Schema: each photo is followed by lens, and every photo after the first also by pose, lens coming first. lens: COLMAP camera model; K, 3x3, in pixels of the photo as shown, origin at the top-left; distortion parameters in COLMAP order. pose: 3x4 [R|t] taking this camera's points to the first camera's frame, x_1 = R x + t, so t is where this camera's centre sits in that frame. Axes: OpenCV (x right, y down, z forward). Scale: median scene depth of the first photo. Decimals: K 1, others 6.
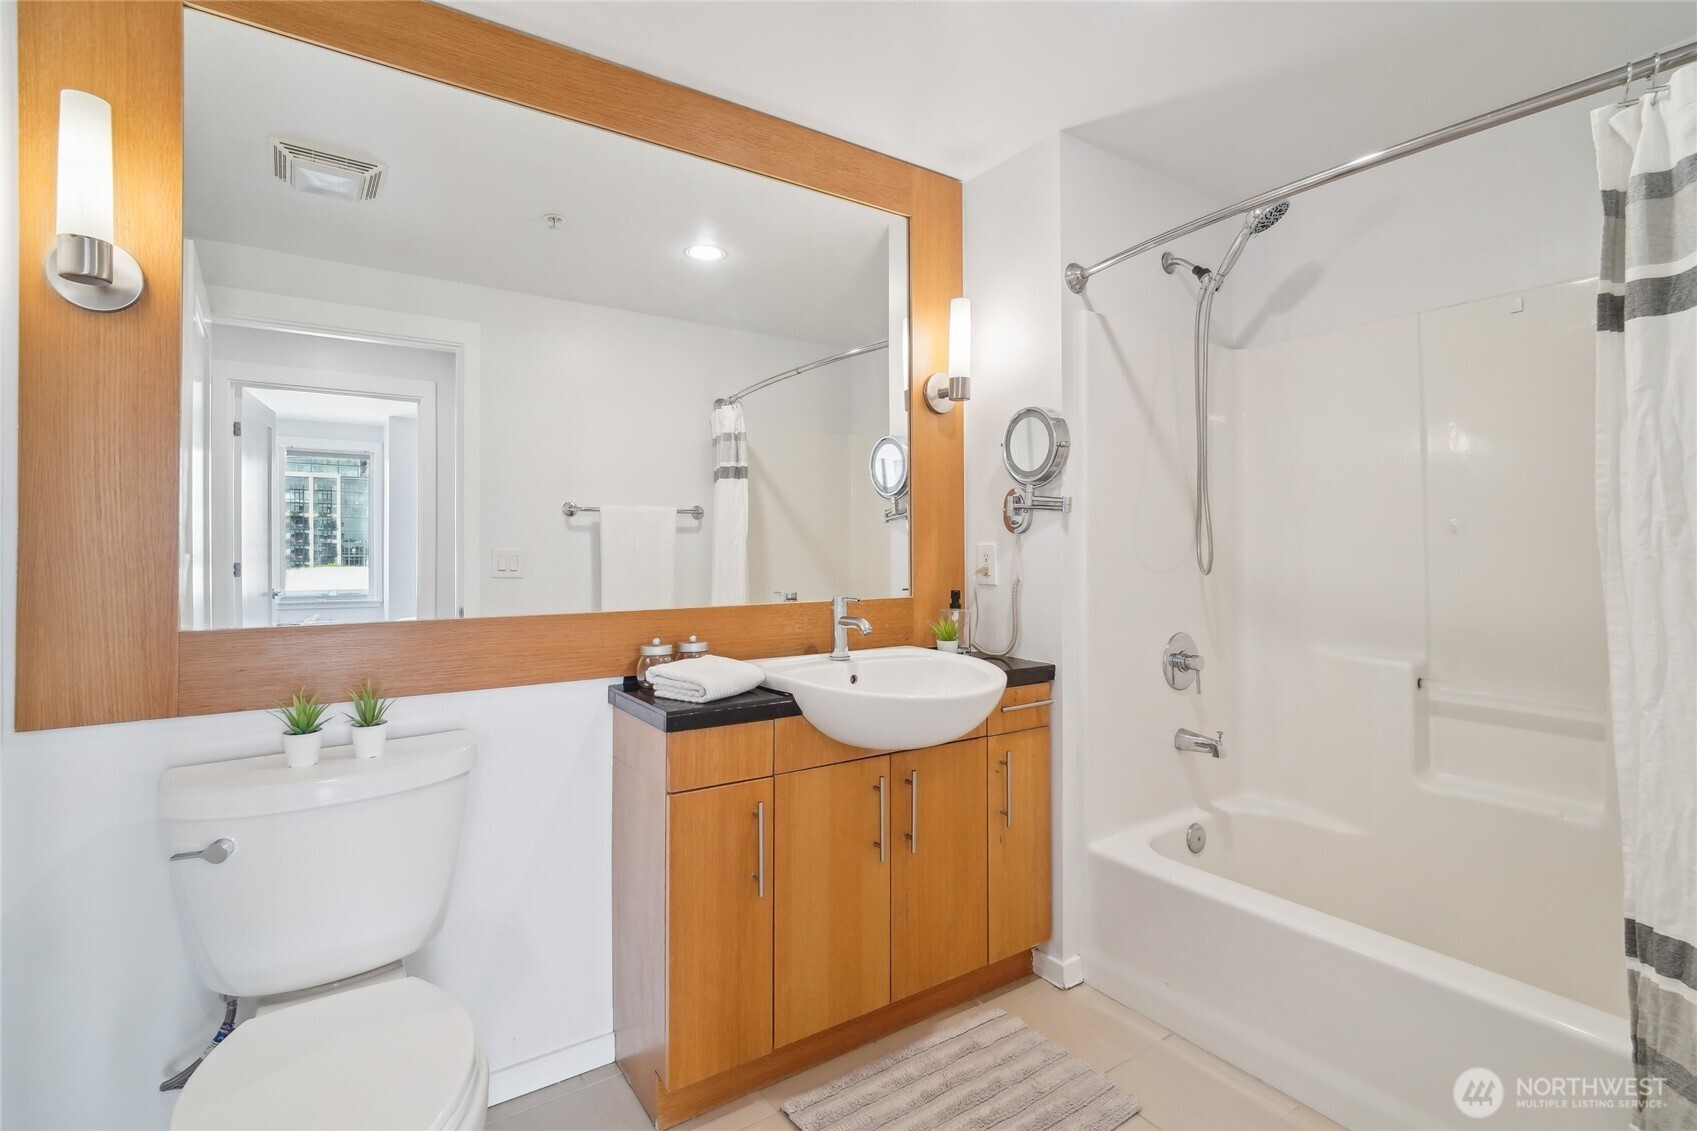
lens RADIAL K [[798.6, 0, 848.4], [0, 798.6, 555.5], [0, 0, 1]] dist [-0.010435, 0.002204]
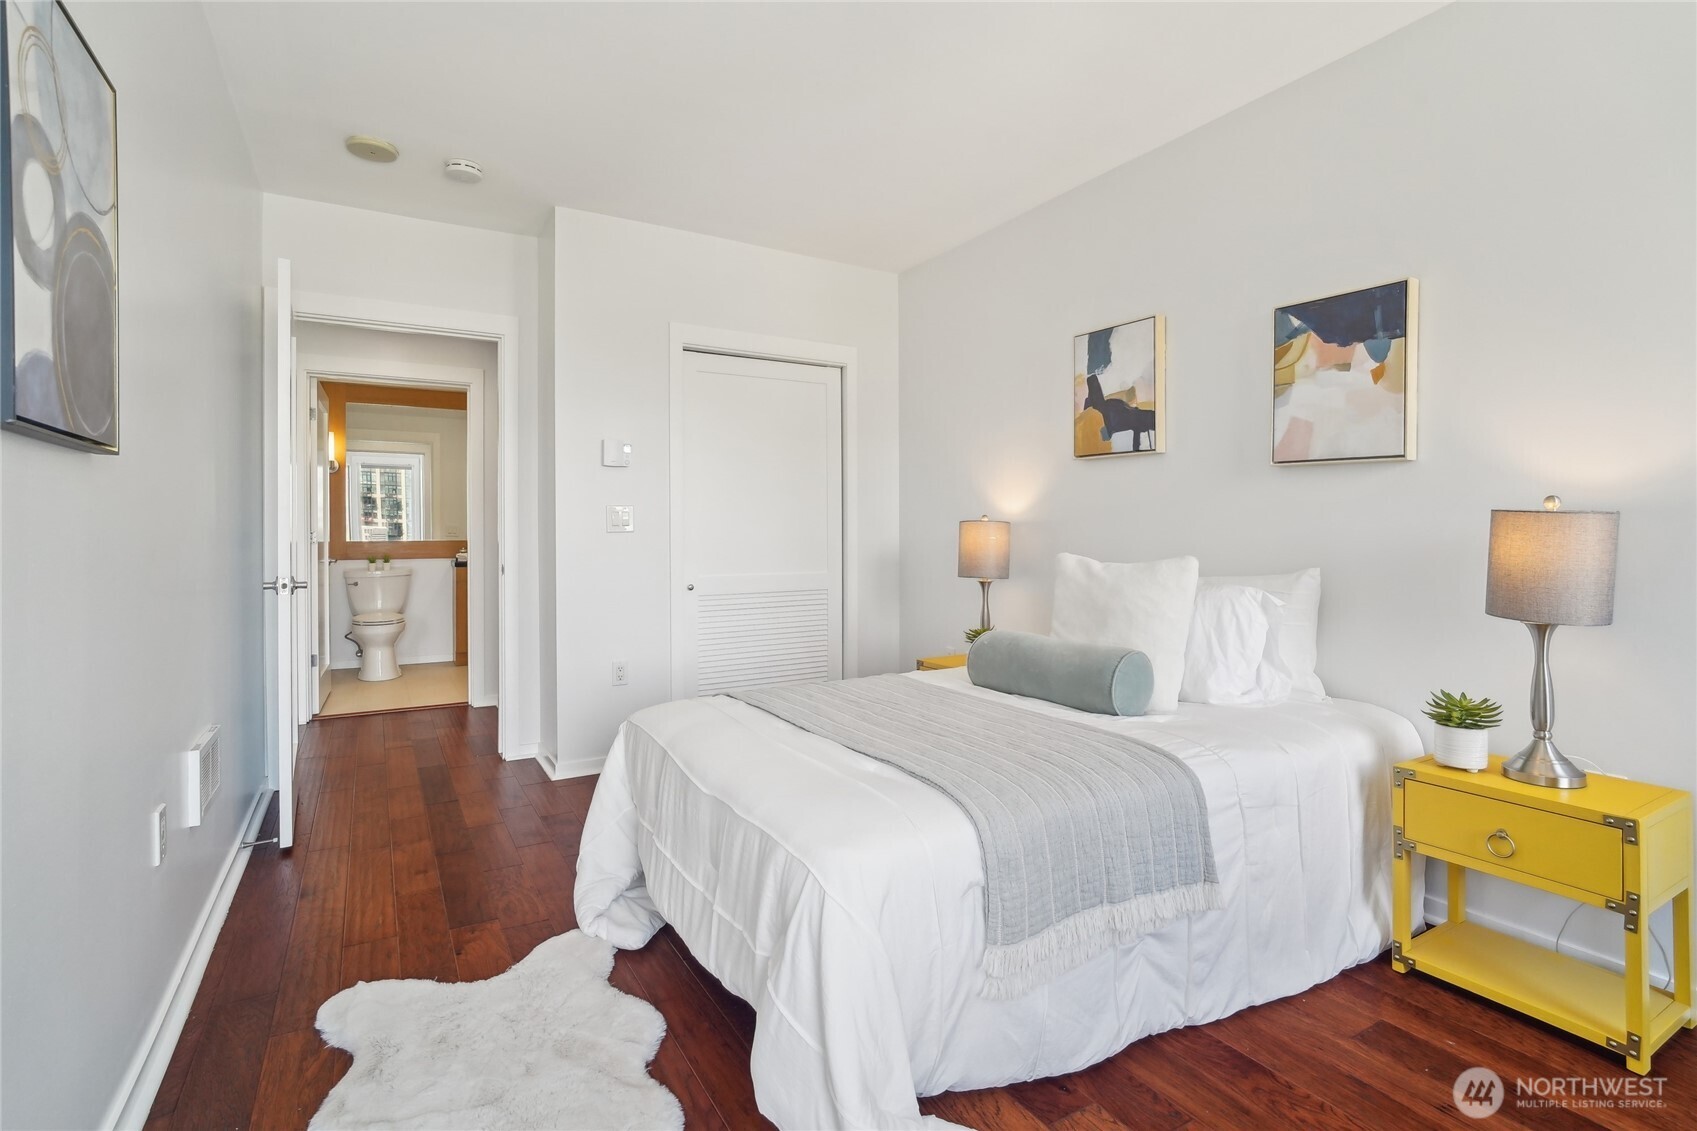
lens RADIAL K [[798.6, 0, 840.7], [0, 798.6, 554.7], [0, 0, 1]] dist [-0.010435, 0.002204]
pose [[0.997635, 0.007098, -0.068365, 2.268643], [-0.005608, 0.999743, 0.021960, 0.055700], [0.068503, -0.021525, 0.997419, -3.314777]]
